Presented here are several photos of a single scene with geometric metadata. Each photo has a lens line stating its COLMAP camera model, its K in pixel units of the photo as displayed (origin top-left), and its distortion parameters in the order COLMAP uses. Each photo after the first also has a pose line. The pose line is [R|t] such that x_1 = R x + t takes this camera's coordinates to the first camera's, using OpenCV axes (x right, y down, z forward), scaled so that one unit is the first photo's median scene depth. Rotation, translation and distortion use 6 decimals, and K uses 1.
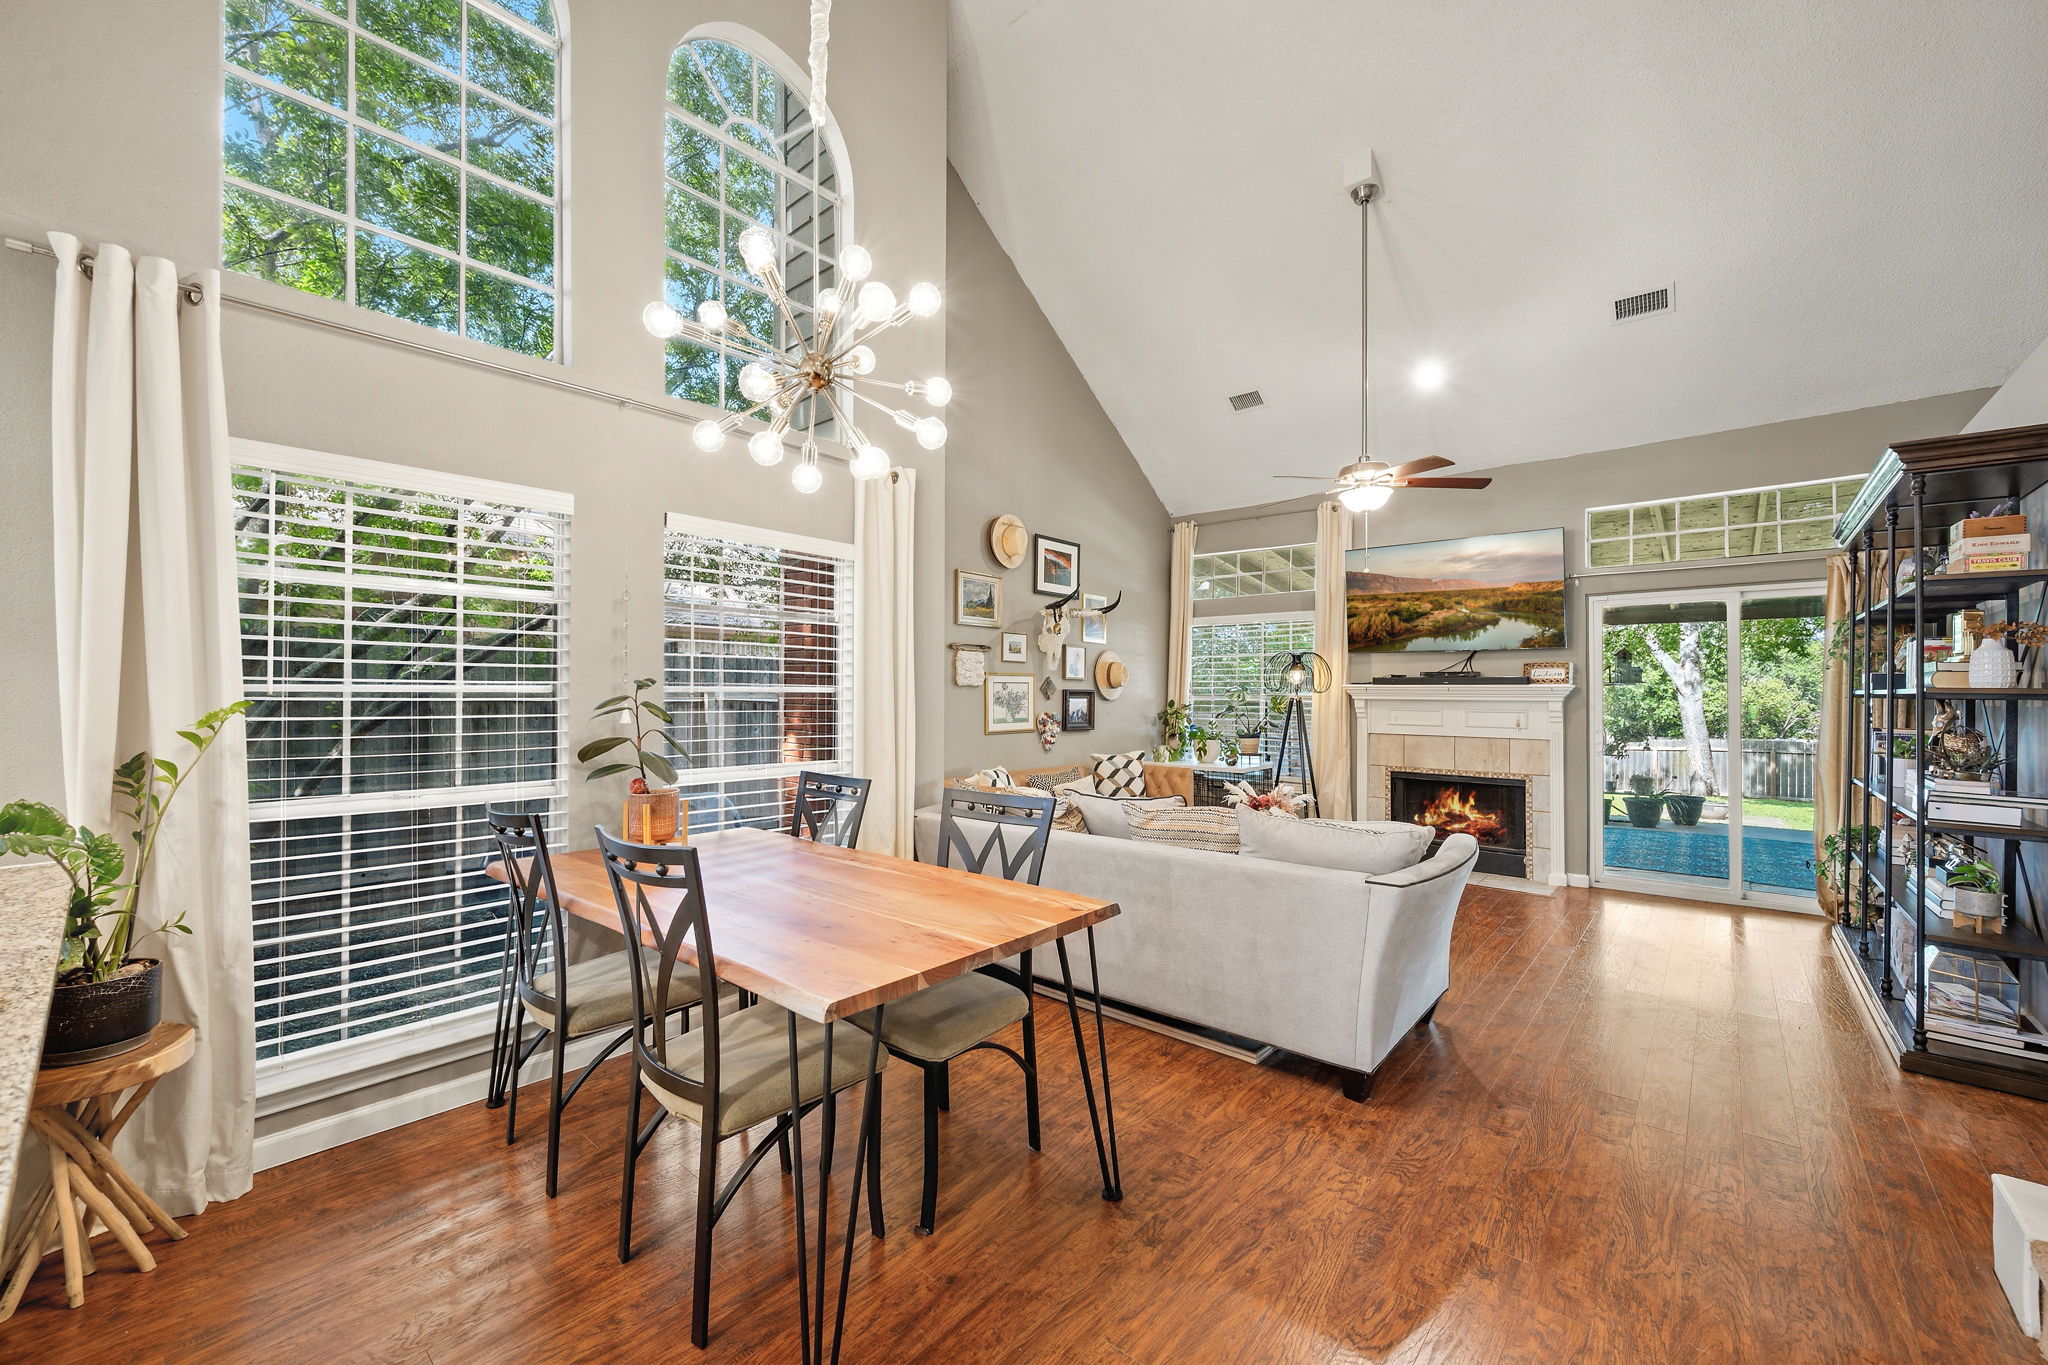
lens RADIAL K [[806.1, 0, 1023.8], [0, 806.1, 685.0], [0, 0, 1]] dist [-0.003087, -0.000163]
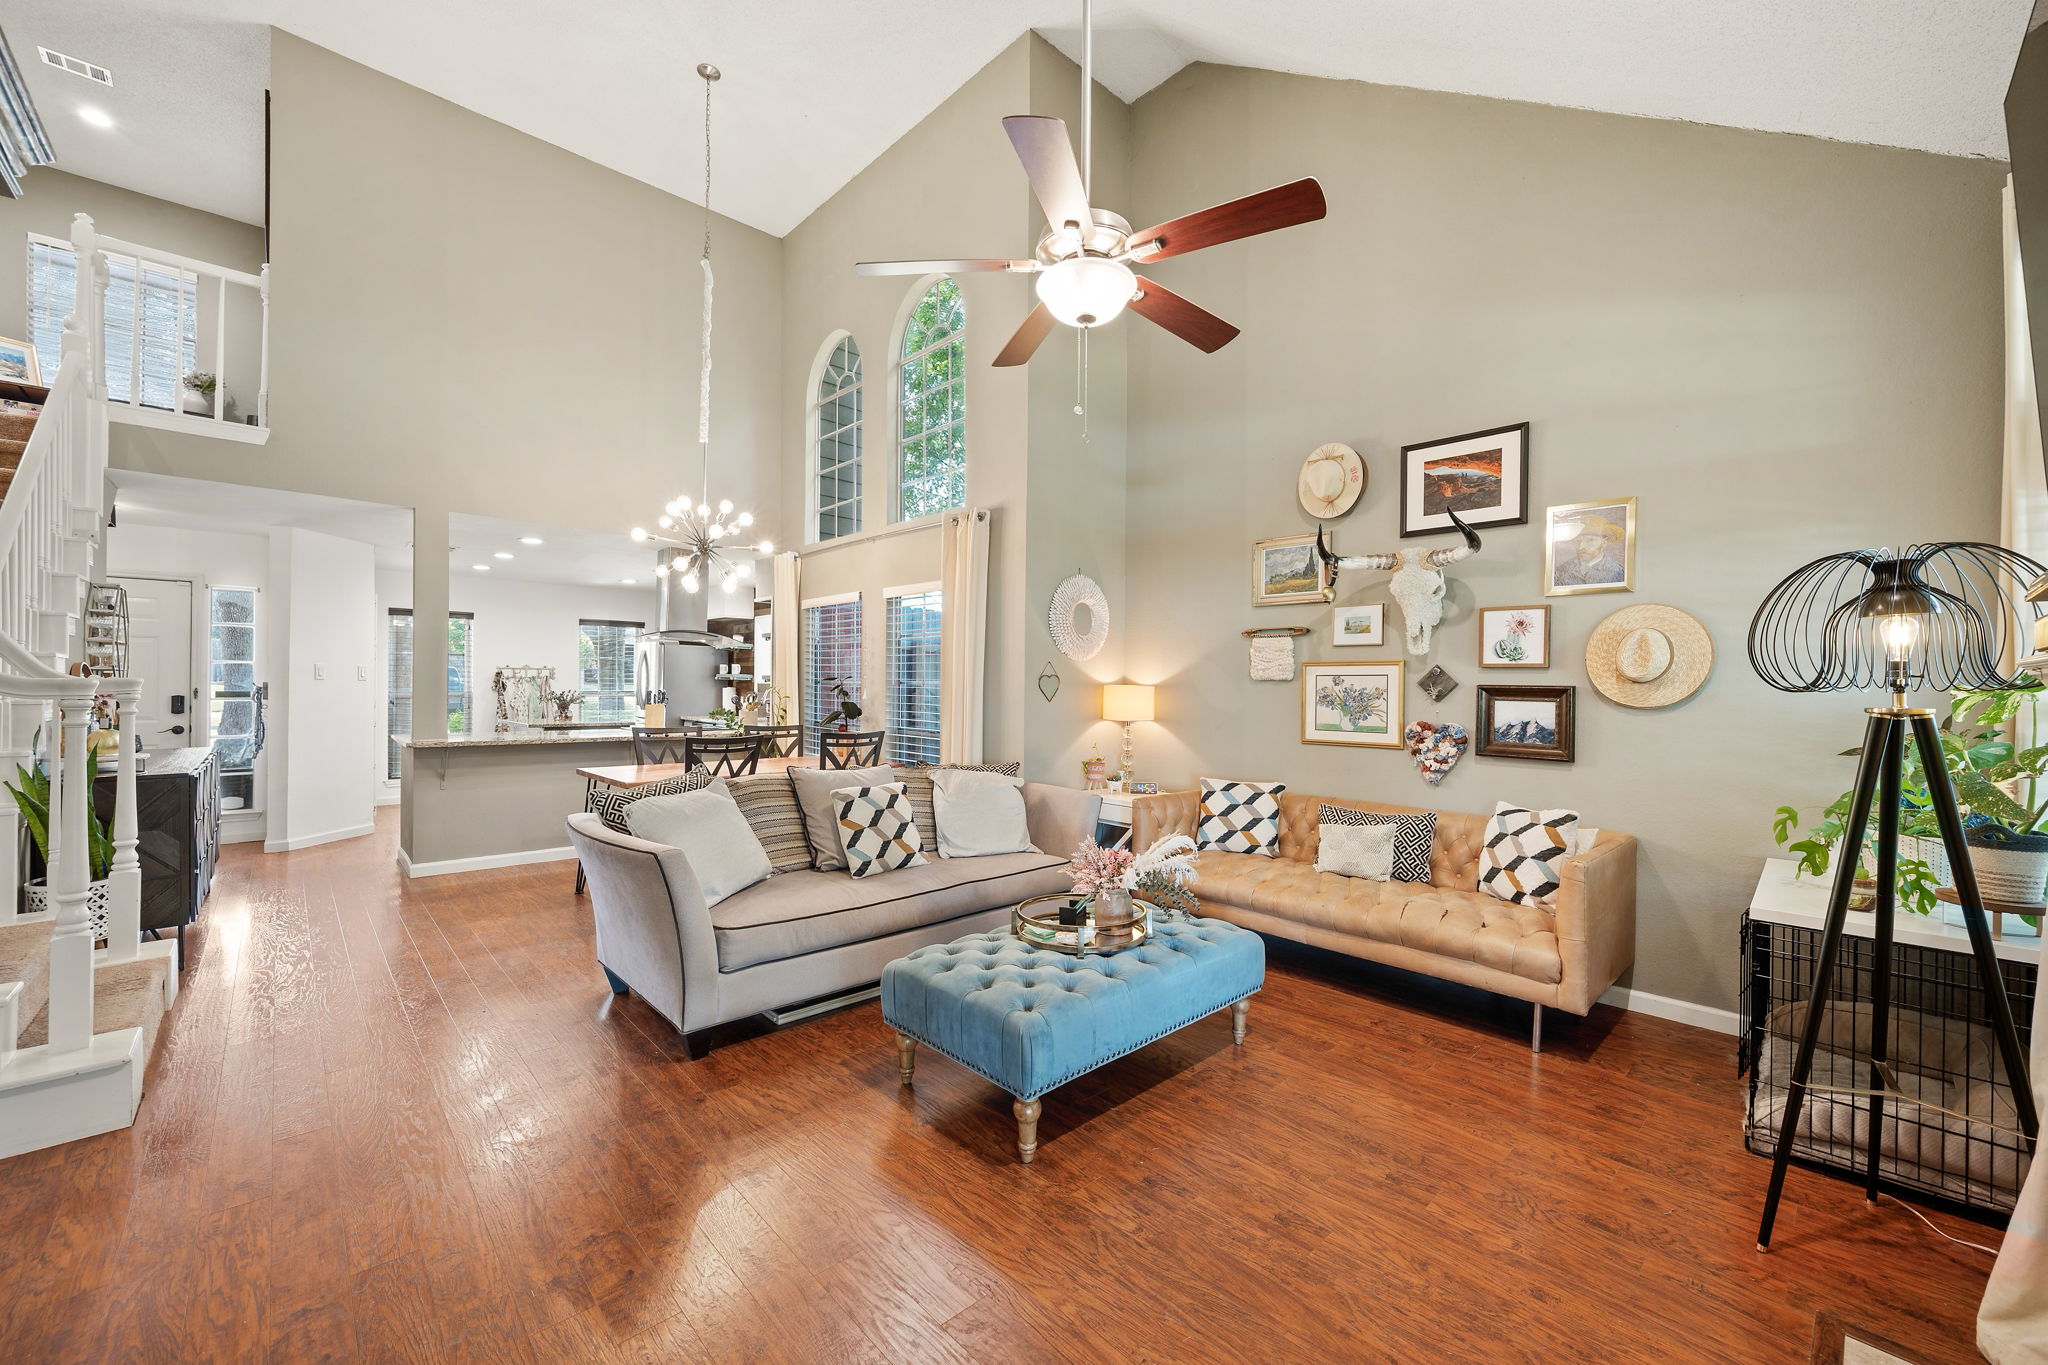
lens RADIAL K [[806.1, 0, 1036.7], [0, 806.1, 686.9], [0, 0, 1]] dist [-0.003087, -0.000163]
pose [[-0.104408, -0.003118, -0.994530, 0.691678], [-0.002011, 0.999994, -0.002924, 0.009523], [0.994532, 0.001695, -0.104414, 0.766634]]
